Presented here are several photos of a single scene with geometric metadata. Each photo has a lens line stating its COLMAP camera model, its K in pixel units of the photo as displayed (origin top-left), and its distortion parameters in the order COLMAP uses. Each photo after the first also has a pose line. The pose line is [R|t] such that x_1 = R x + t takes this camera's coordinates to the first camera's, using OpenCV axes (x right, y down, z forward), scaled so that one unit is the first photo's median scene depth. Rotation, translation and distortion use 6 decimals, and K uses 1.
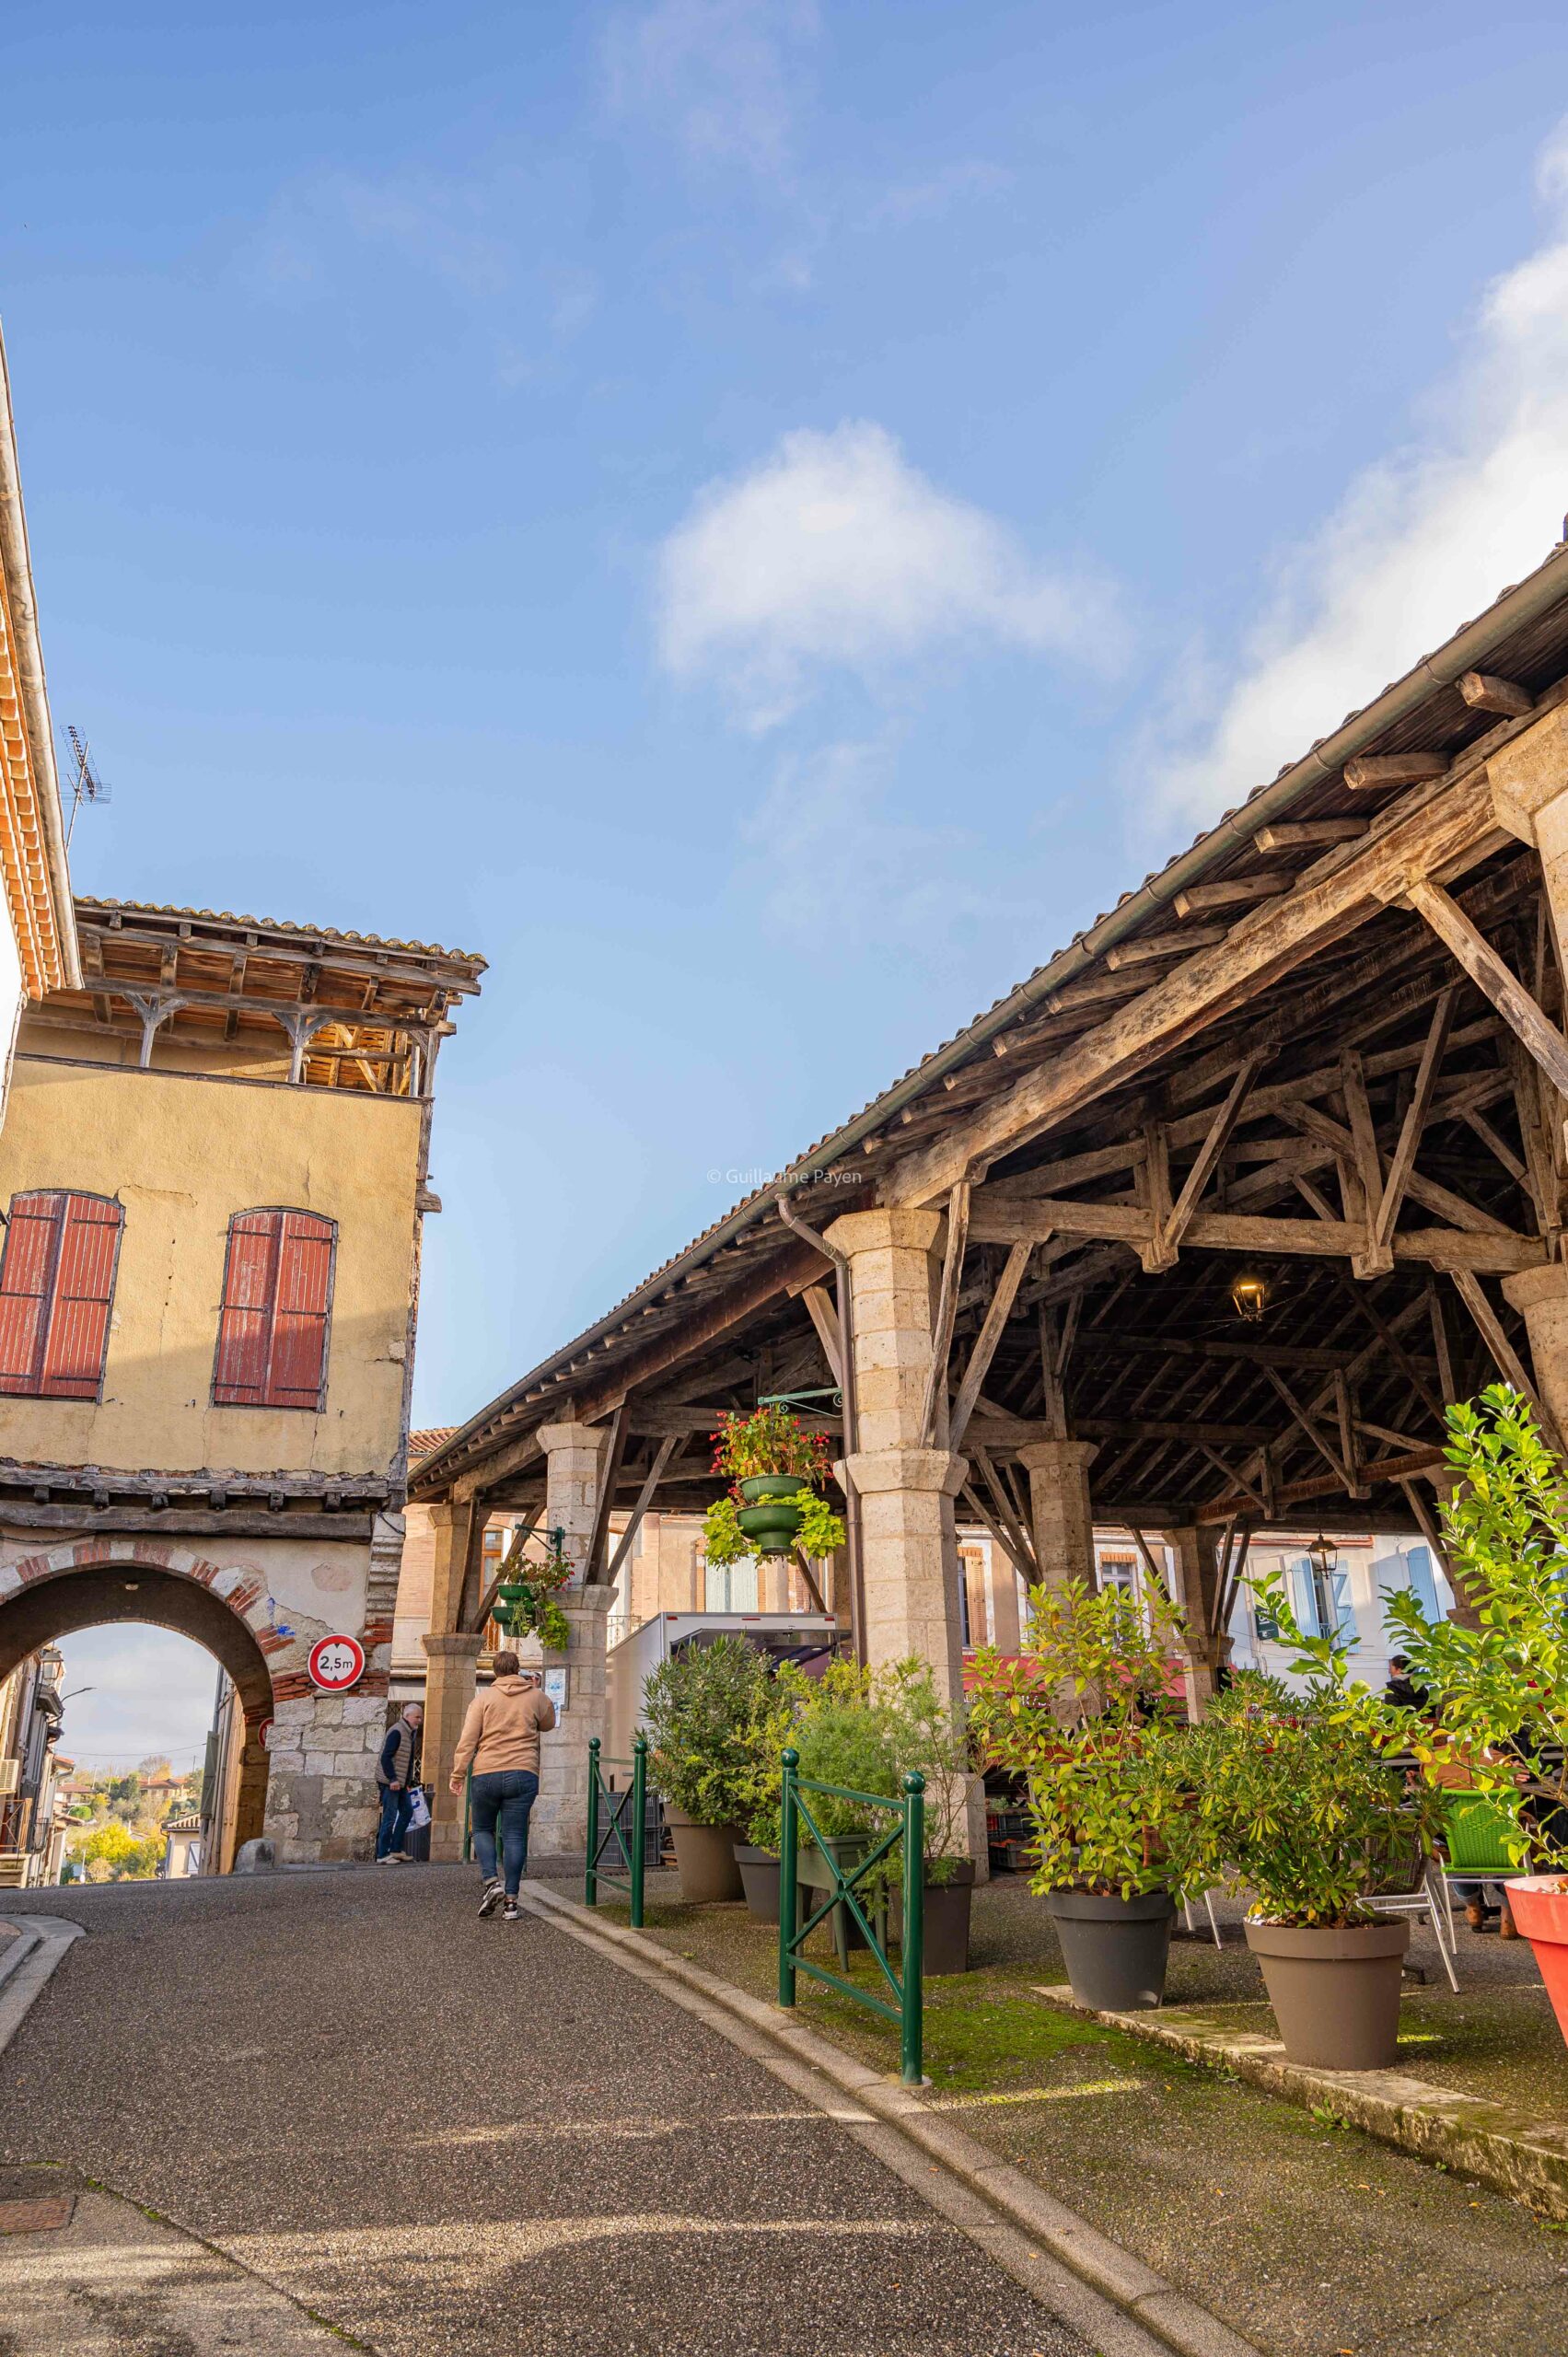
lens RADIAL K [[1658.8, 0, 784.0], [0, 1658.8, 1178.5], [0, 0, 1]] dist [-0.018352, 0.004889]
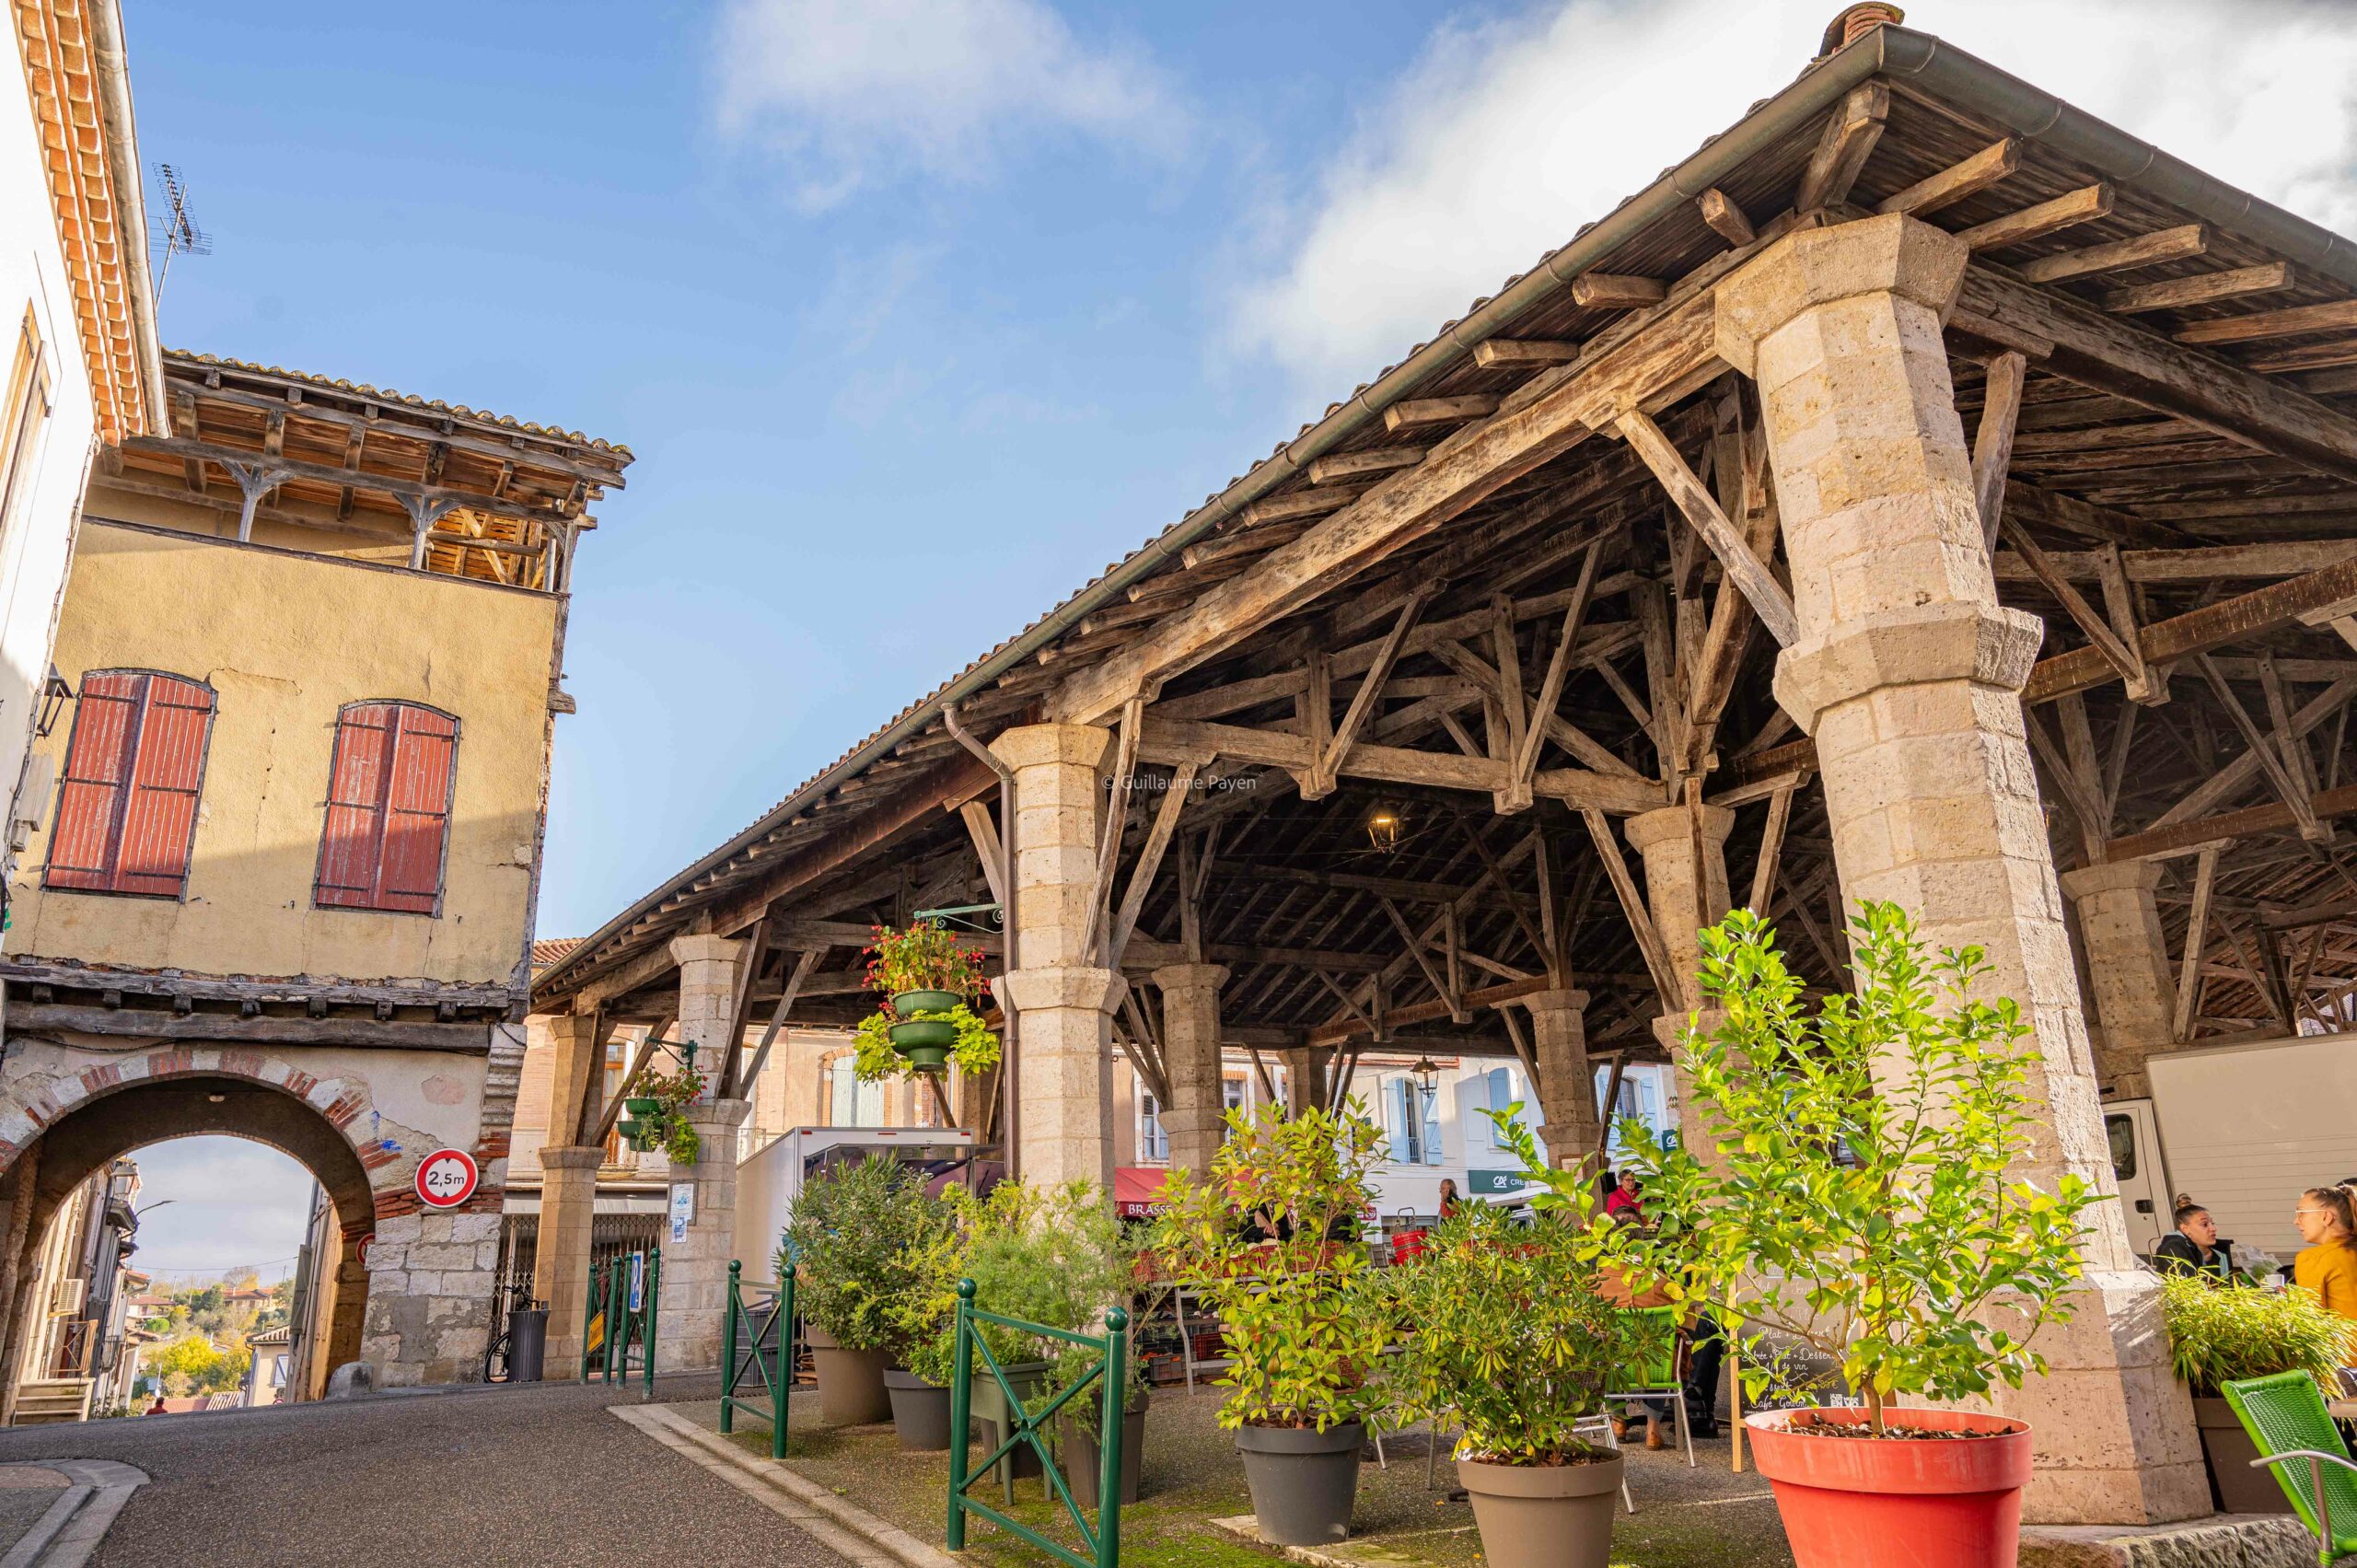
lens RADIAL K [[1584.3, 0, 1178.5], [0, 1584.3, 784.0], [0, 0, 1]] dist [-0.011186, 0.003092]
pose [[0.985277, 0.038502, 0.166575, -0.015007], [-0.045891, 0.998116, 0.040733, 0.008647], [-0.164693, -0.047778, 0.985187, 0.042345]]
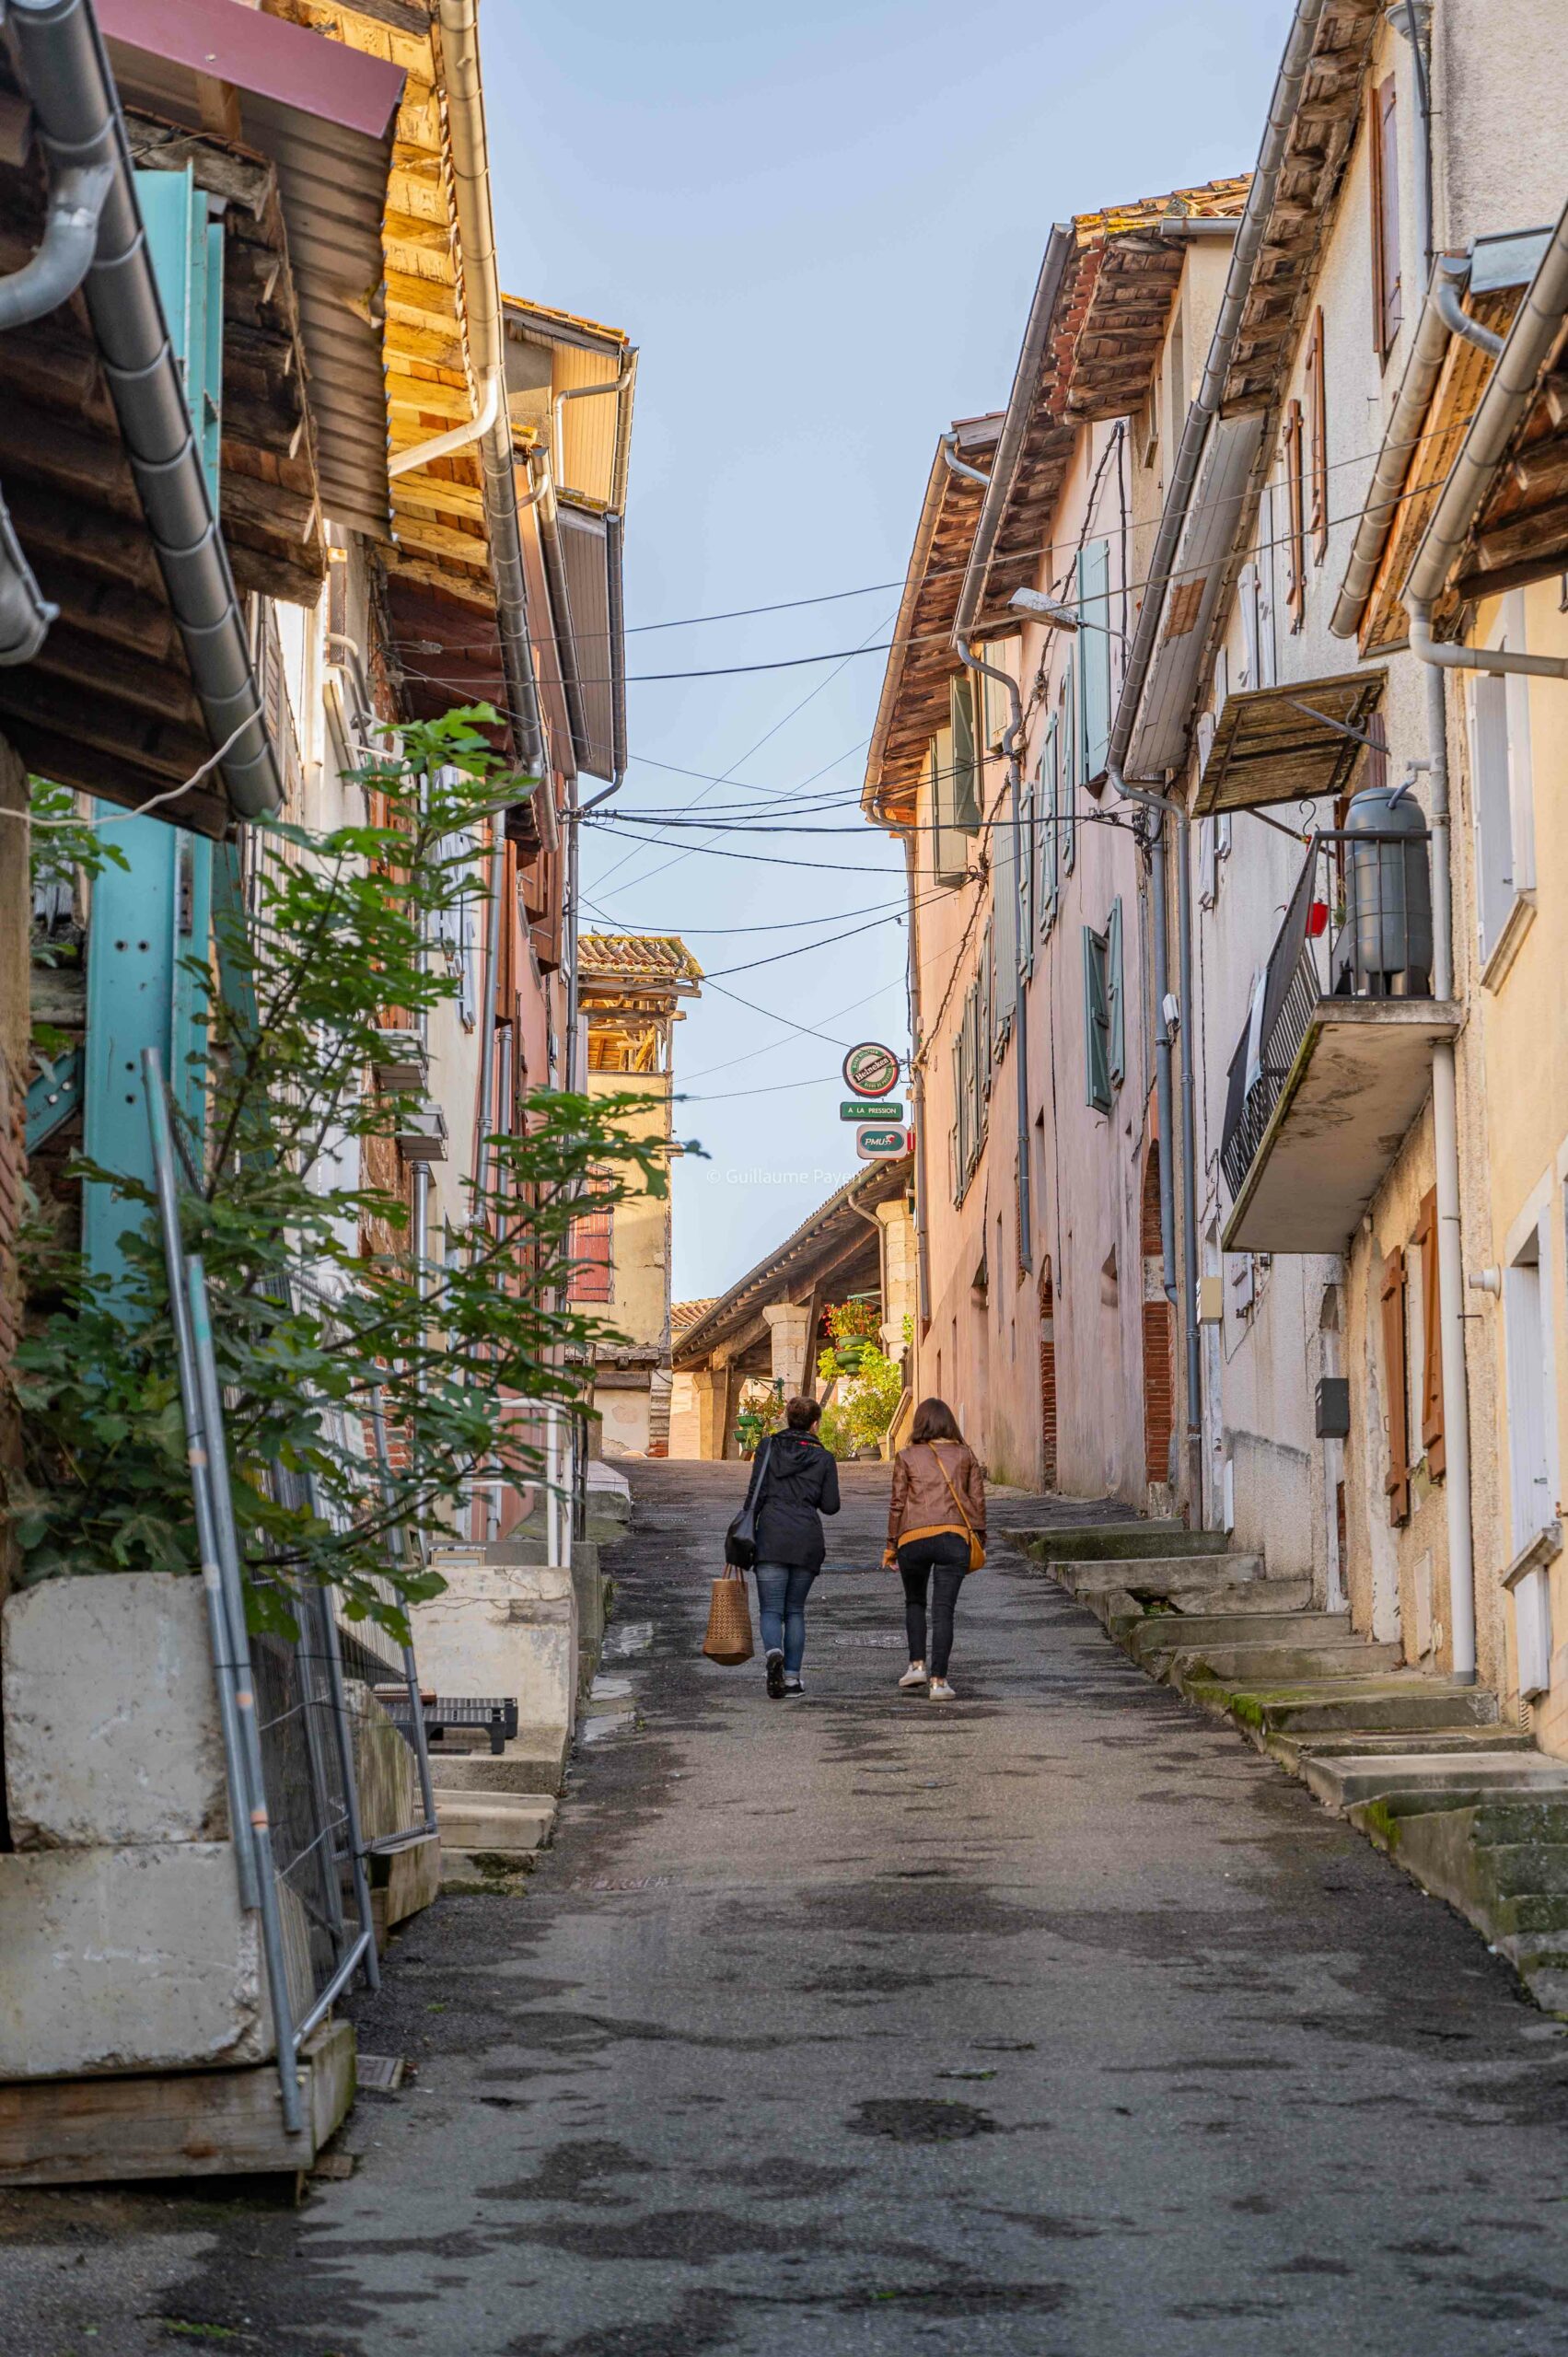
lens RADIAL K [[5071.0, 0, 778.3], [0, 5071.0, 1125.2], [0, 0, 1]] dist [0.013047, 0.107848]
pose [[0.980039, -0.036023, -0.195515, 0.778193], [0.061086, 0.990436, 0.123717, -0.583427], [0.189189, -0.133191, 0.972866, -3.449172]]
